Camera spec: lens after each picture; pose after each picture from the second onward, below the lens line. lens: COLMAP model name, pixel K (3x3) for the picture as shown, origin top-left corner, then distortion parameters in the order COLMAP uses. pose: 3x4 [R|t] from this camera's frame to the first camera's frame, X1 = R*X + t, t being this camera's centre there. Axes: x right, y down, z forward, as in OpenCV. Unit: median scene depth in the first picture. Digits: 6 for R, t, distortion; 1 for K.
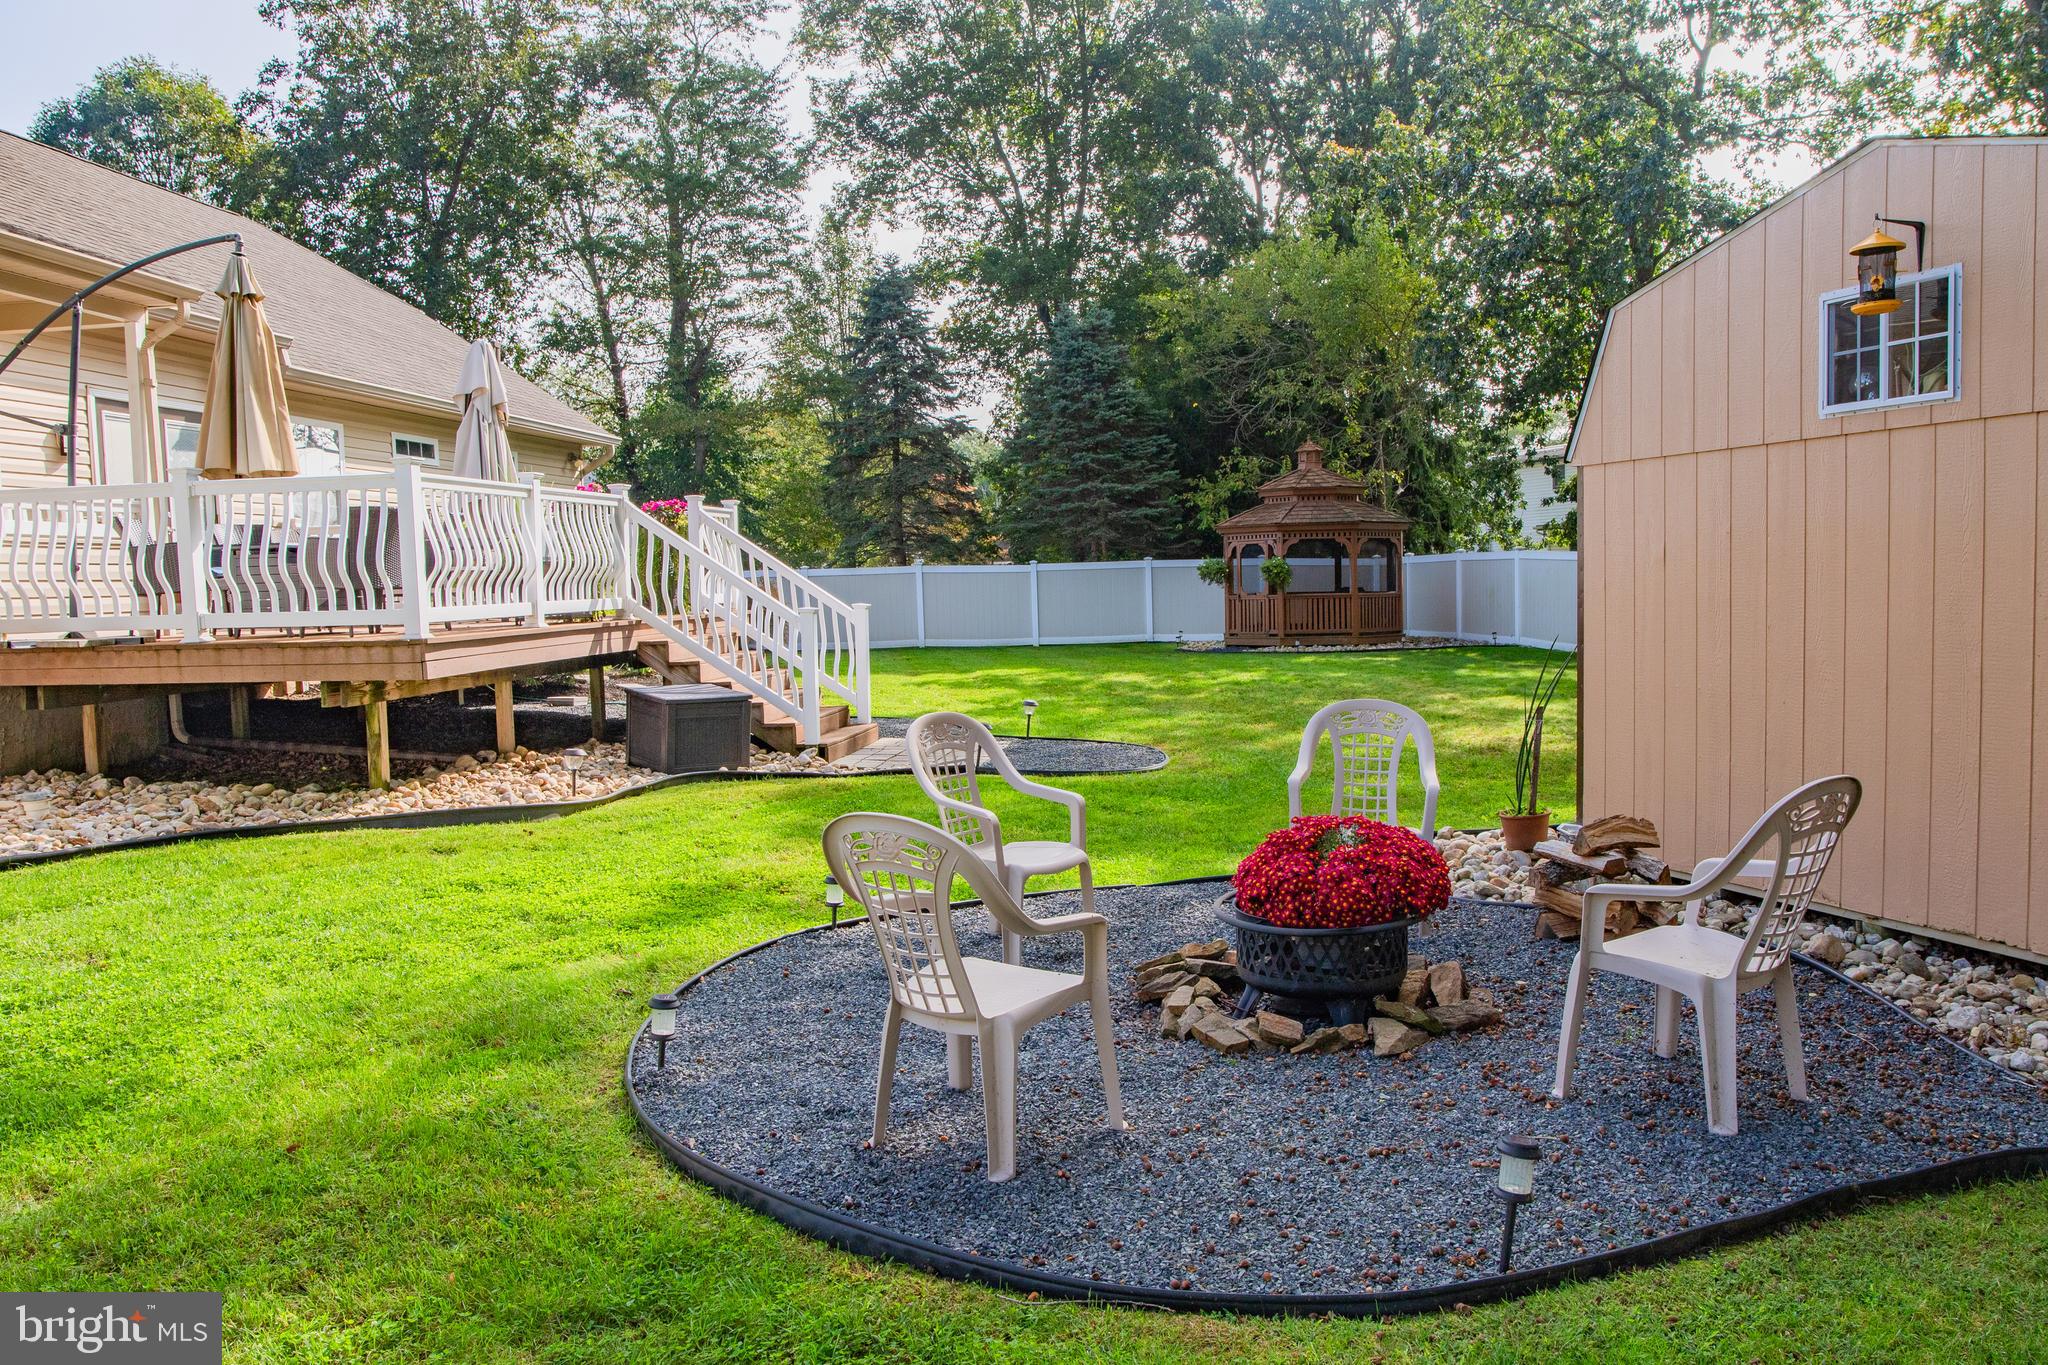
lens RADIAL K [[1548.7, 0, 1024.0], [0, 1548.7, 682.5], [0, 0, 1]] dist [-0.071954, 0.056422]
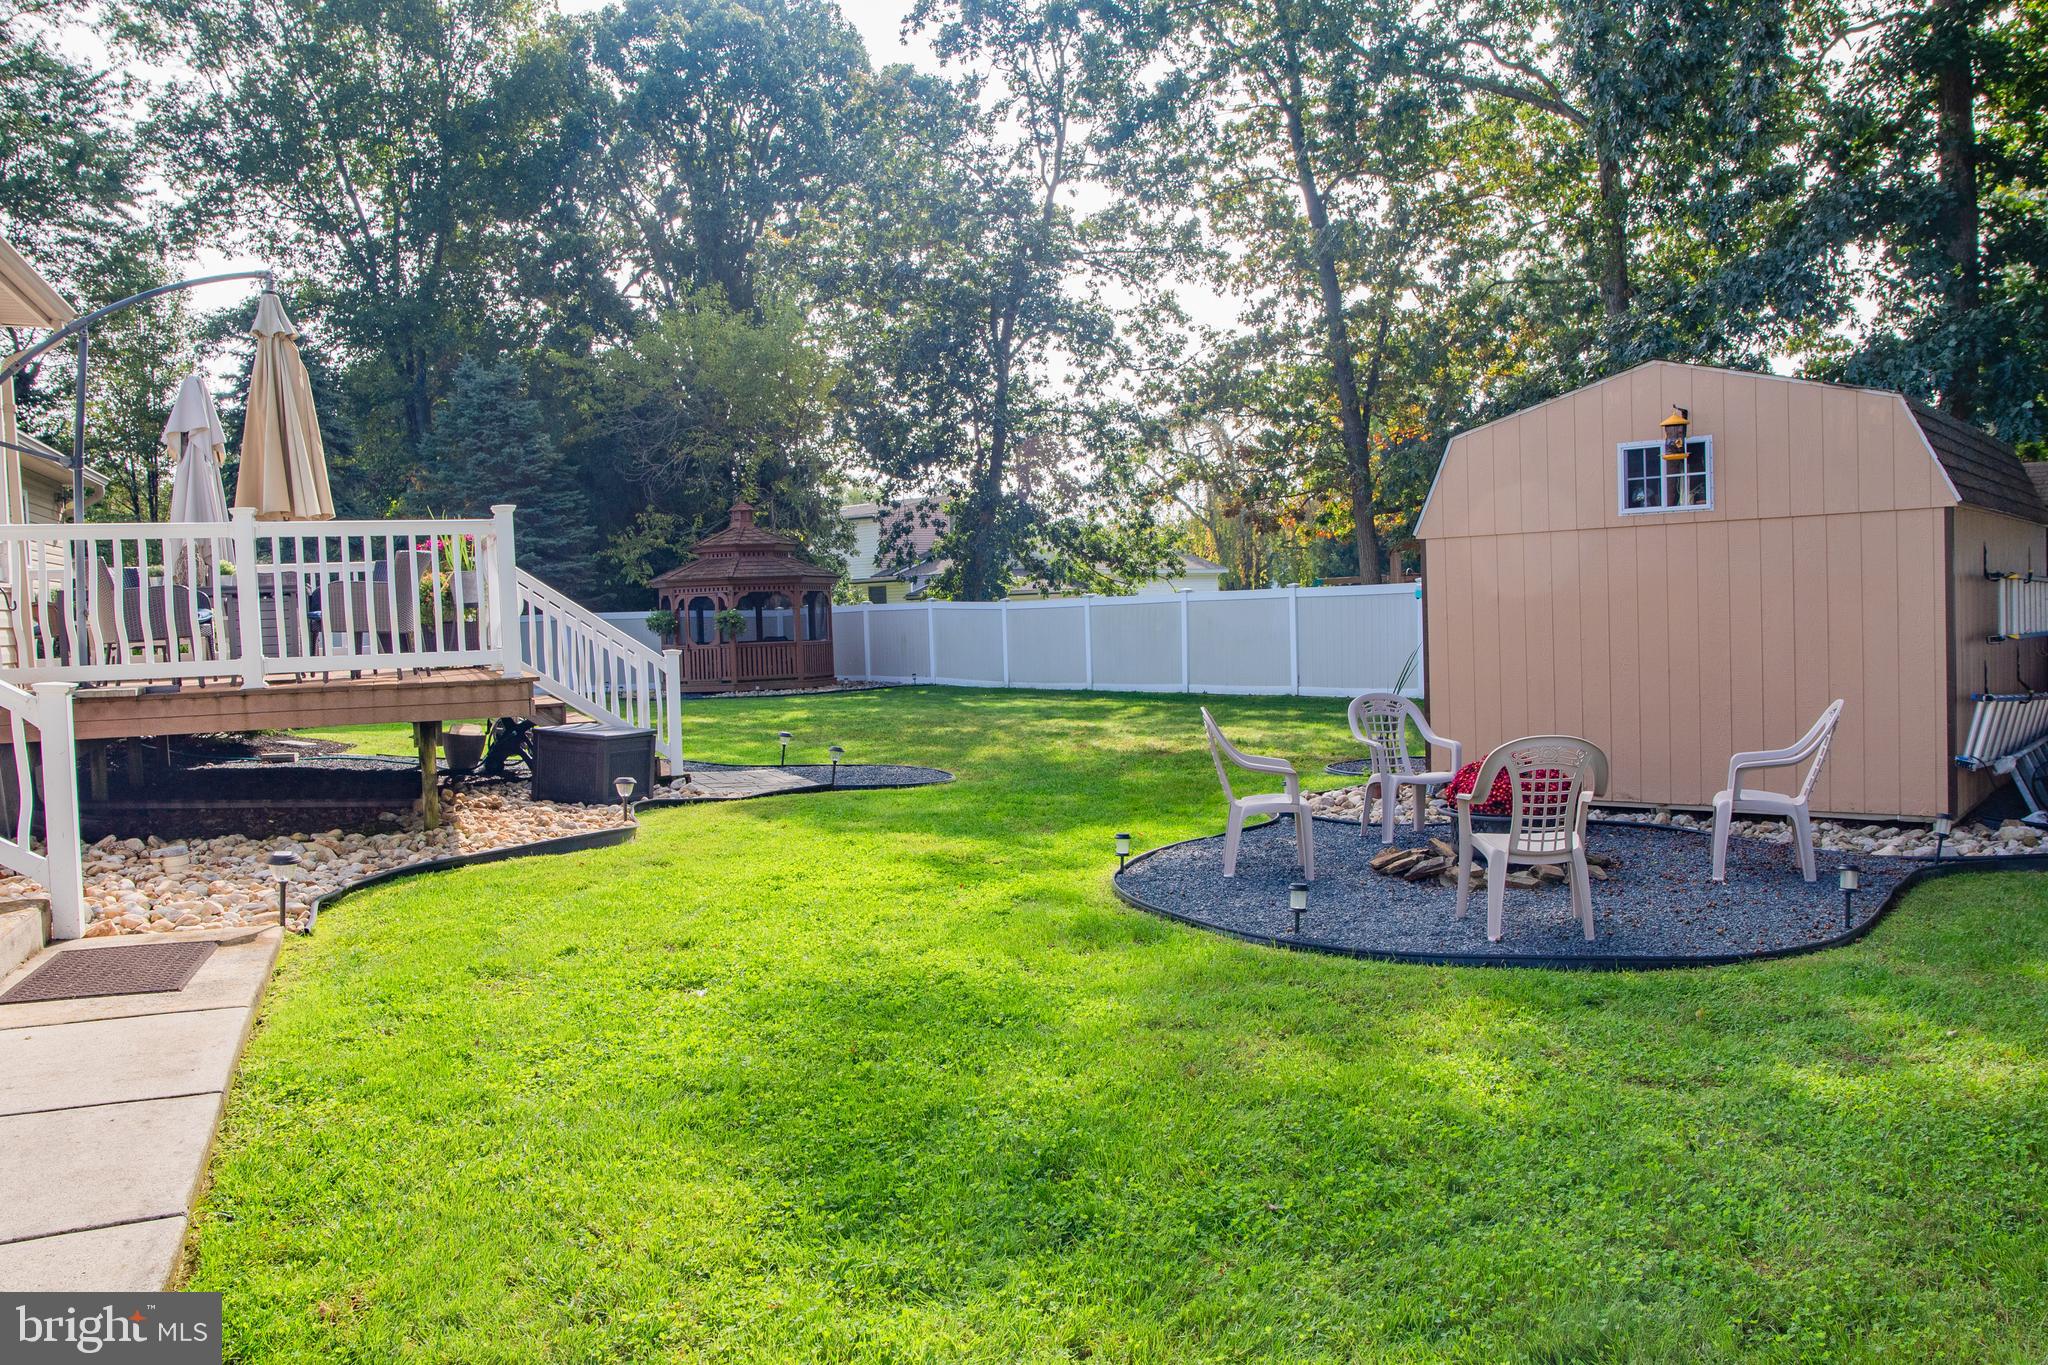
lens RADIAL K [[1580.3, 0, 1024.0], [0, 1580.3, 682.5], [0, 0, 1]] dist [-0.080352, 0.061654]
pose [[0.853030, -0.026288, 0.521199, -0.231585], [0.046069, 0.998625, -0.025032, 0.006269], [-0.519824, 0.045364, 0.853068, -0.033276]]
